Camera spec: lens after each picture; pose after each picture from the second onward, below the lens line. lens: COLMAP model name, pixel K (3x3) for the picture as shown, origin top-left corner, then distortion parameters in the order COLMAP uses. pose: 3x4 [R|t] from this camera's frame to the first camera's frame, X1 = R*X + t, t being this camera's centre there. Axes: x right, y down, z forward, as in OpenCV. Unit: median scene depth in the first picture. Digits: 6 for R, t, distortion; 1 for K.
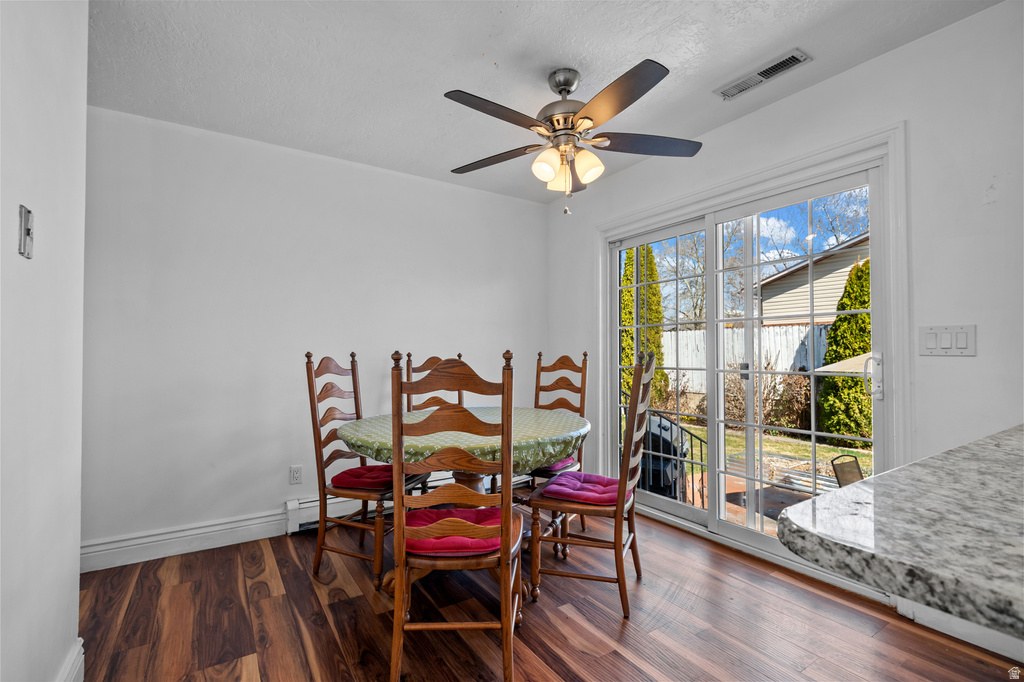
lens RADIAL K [[466.9, 0, 512.7], [0, 466.9, 344.3], [0, 0, 1]] dist [0.001064, -0.000133]
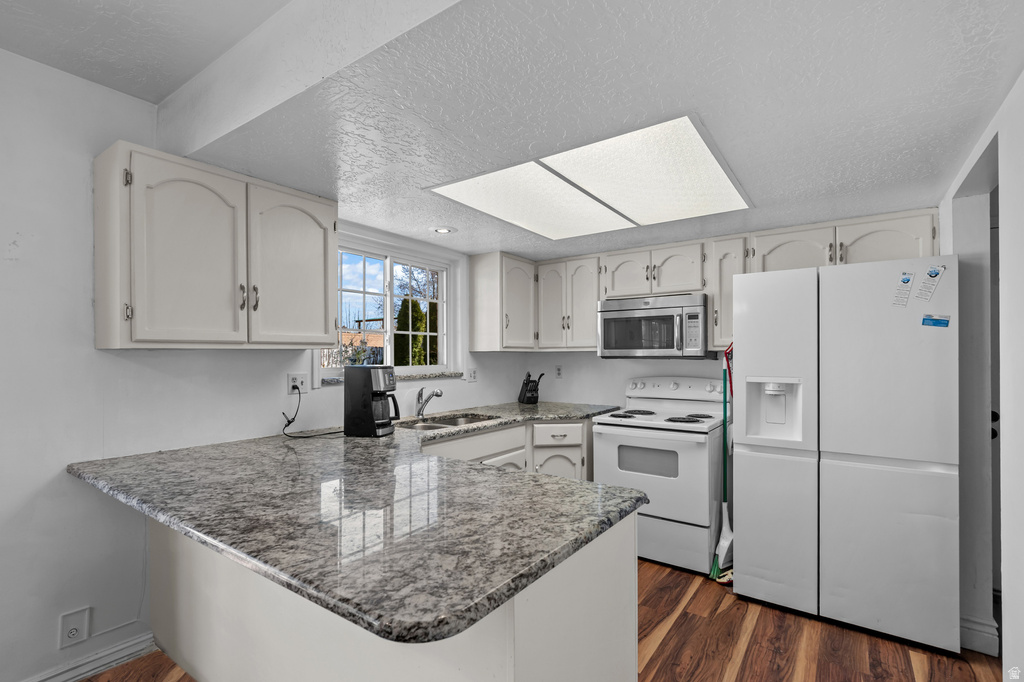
lens RADIAL K [[466.9, 0, 528.7], [0, 466.9, 350.0], [0, 0, 1]] dist [0.001064, -0.000133]
pose [[-0.384355, 0.016146, 0.923044, -0.147224], [-0.015595, 0.999591, -0.023979, -0.071476], [-0.923054, -0.023612, -0.383946, 0.249832]]
